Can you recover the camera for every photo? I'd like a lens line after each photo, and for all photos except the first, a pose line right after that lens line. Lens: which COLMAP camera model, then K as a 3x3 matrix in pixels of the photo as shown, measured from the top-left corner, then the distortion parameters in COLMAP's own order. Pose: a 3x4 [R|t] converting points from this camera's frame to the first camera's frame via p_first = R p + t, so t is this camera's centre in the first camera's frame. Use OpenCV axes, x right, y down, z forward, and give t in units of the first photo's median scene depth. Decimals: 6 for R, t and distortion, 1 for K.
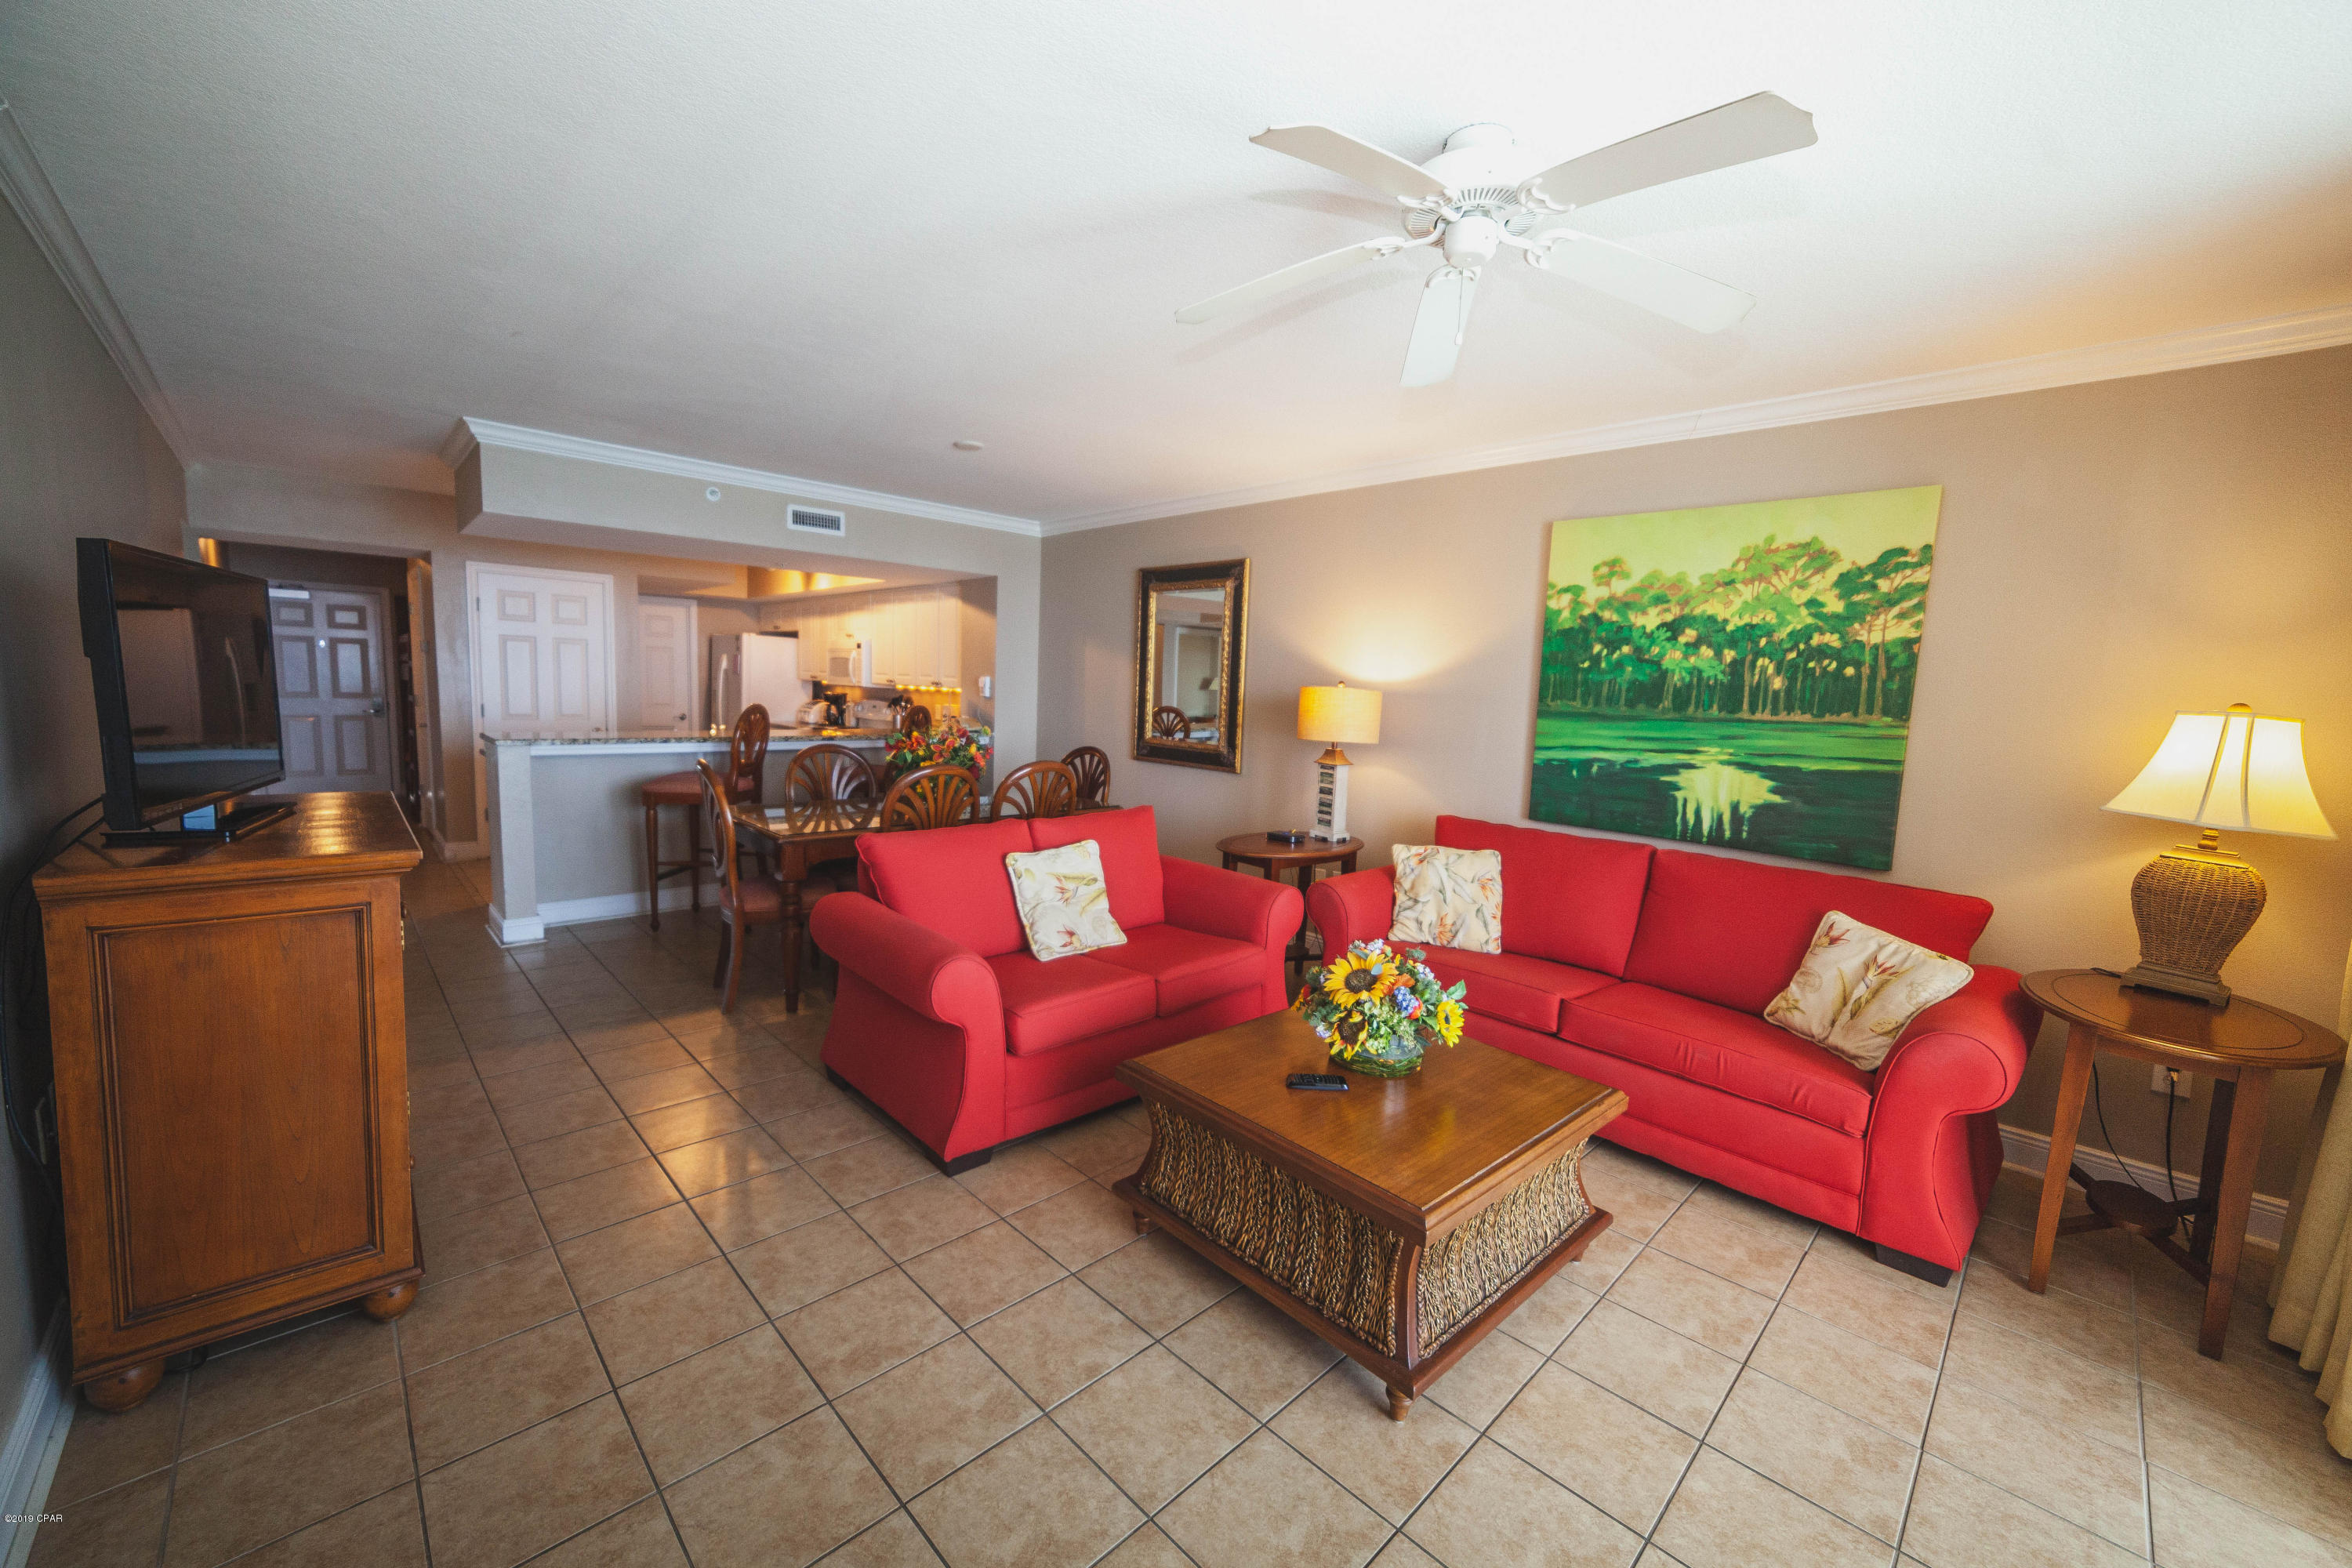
lens RADIAL K [[909.5, 0, 1170.7], [0, 909.5, 786.5], [0, 0, 1]] dist [-0.018797, 0.007720]
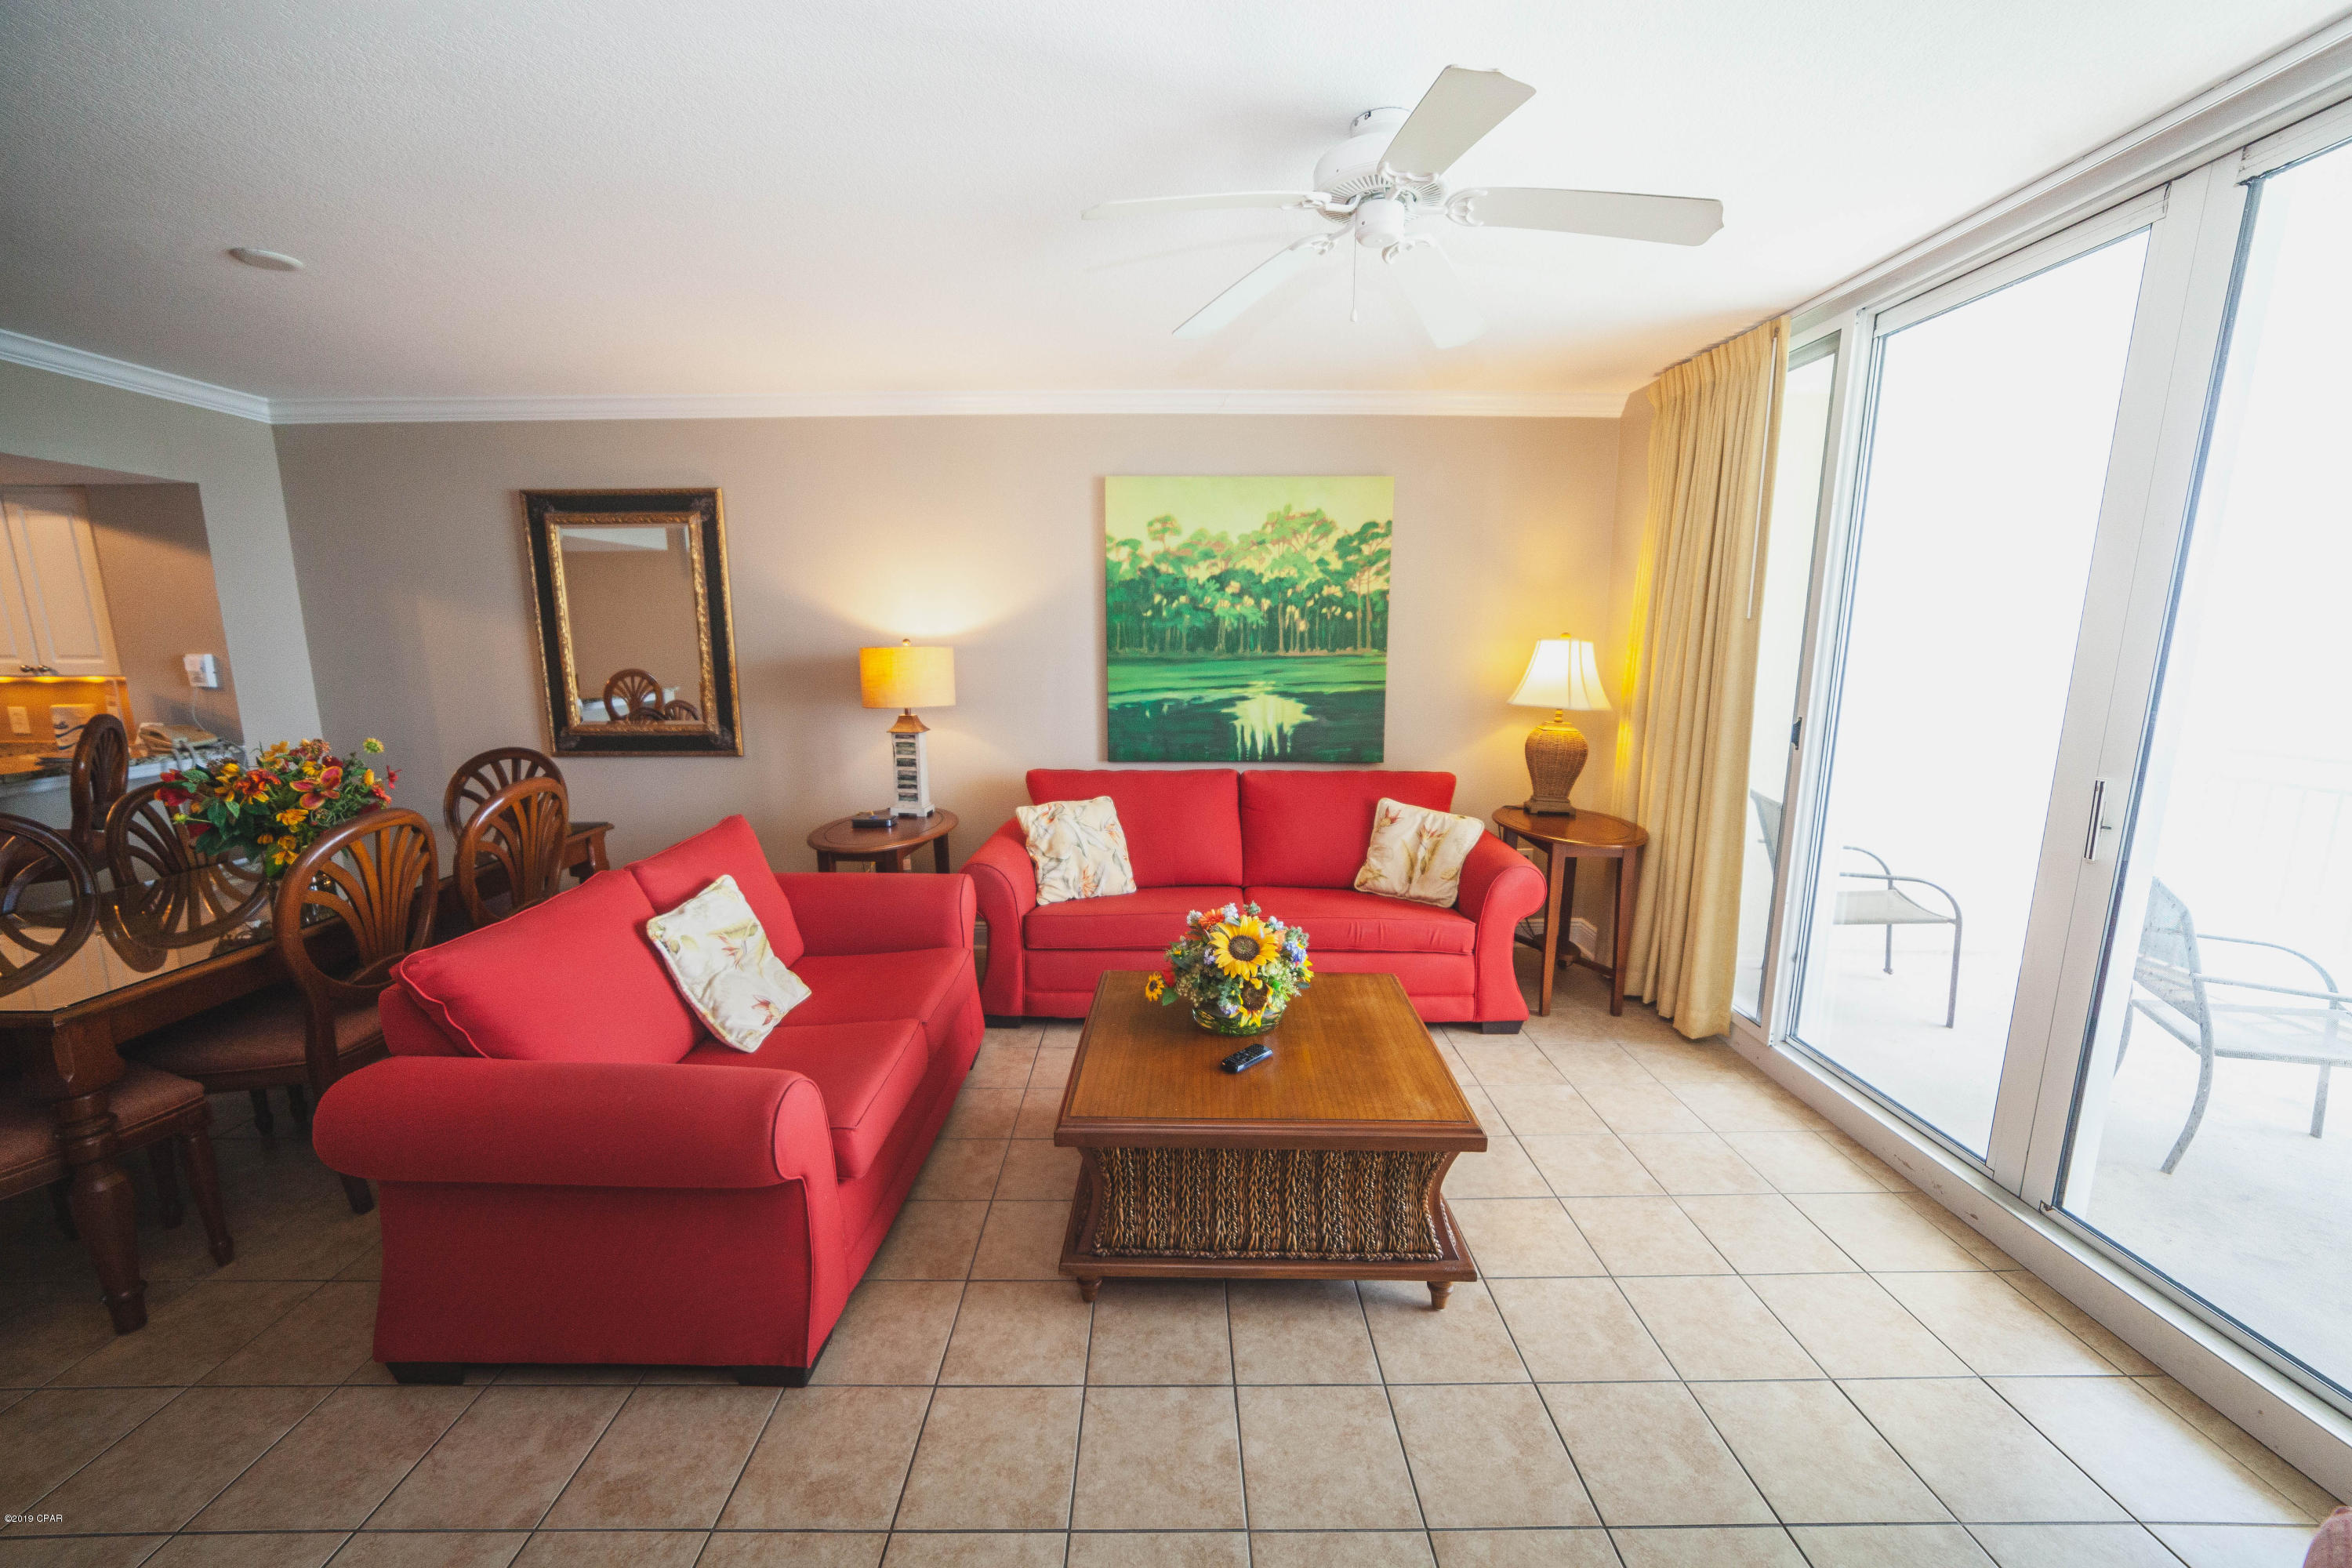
lens RADIAL K [[909.5, 0, 1169.9], [0, 909.5, 786.2], [0, 0, 1]] dist [-0.018797, 0.007720]
pose [[0.694369, -0.161739, 0.701207, -0.354886], [0.111759, 0.986830, 0.116950, -0.060341], [-0.710888, -0.002841, 0.703300, 0.235503]]
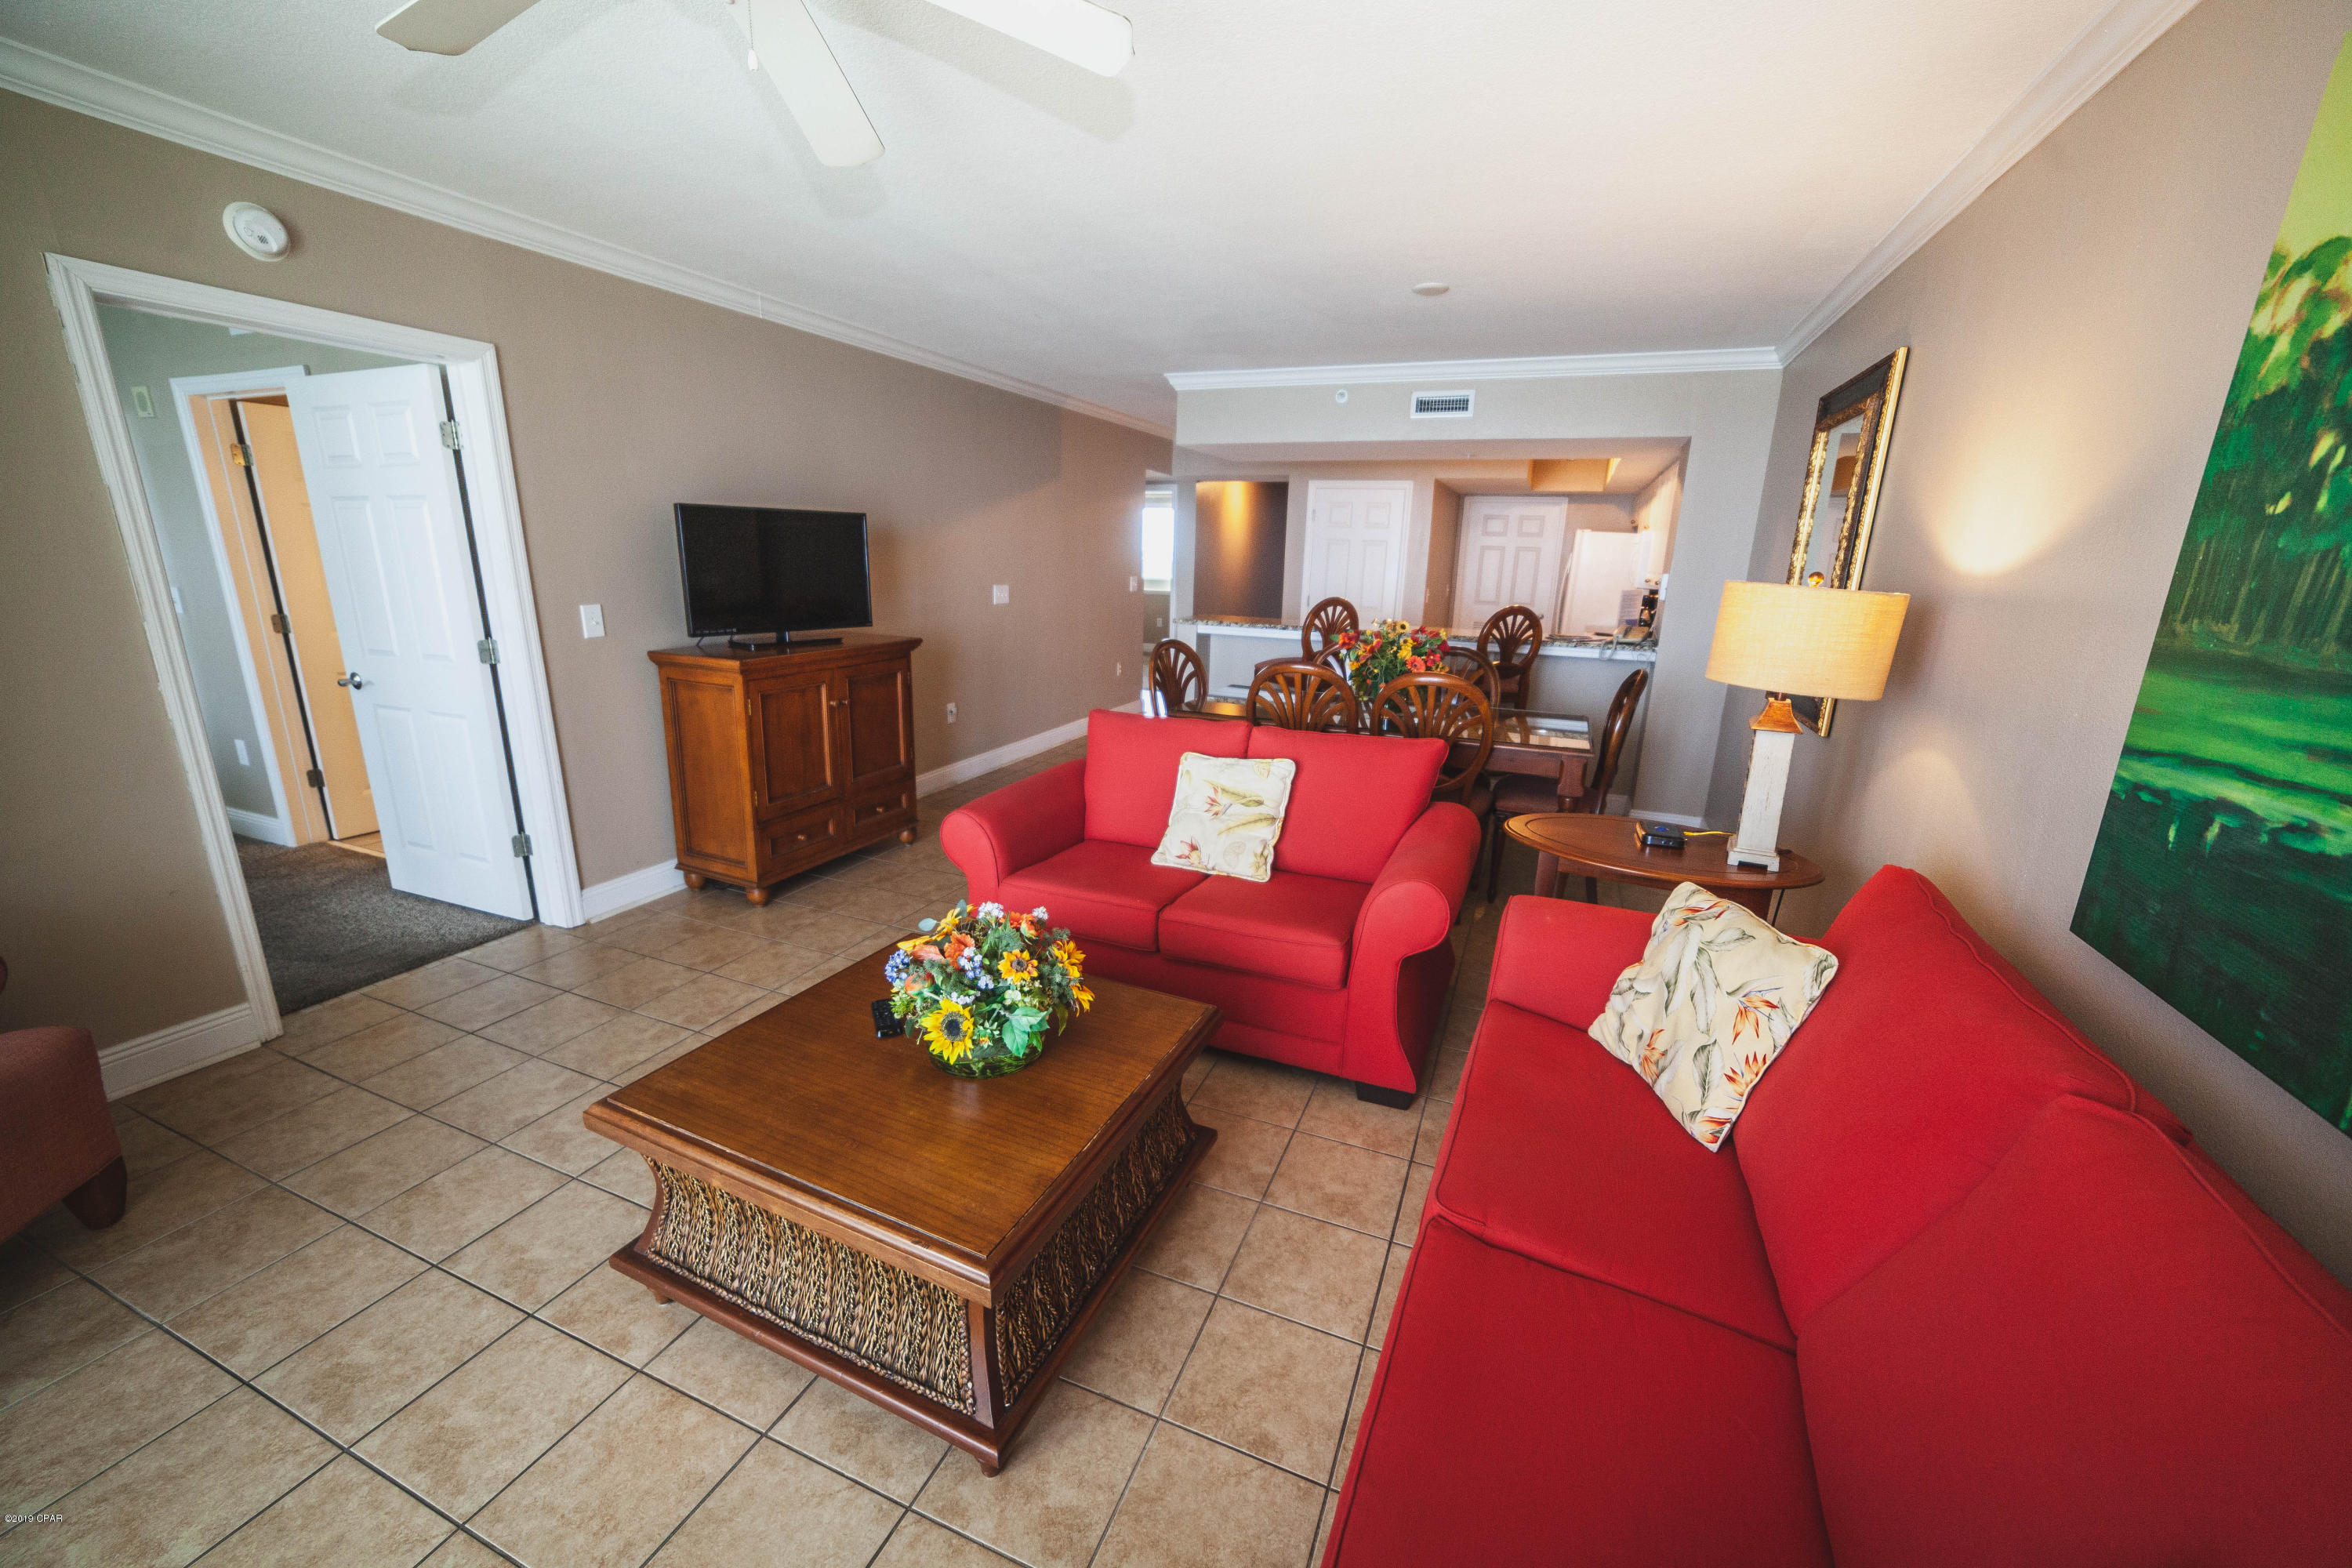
lens RADIAL K [[909.5, 0, 1170.8], [0, 909.5, 788.5], [0, 0, 1]] dist [-0.018797, 0.007720]
pose [[0.393858, 0.205982, -0.895794, 0.667461], [-0.114536, 0.977970, 0.174519, -0.053291], [0.912007, 0.033865, 0.408773, 0.574099]]
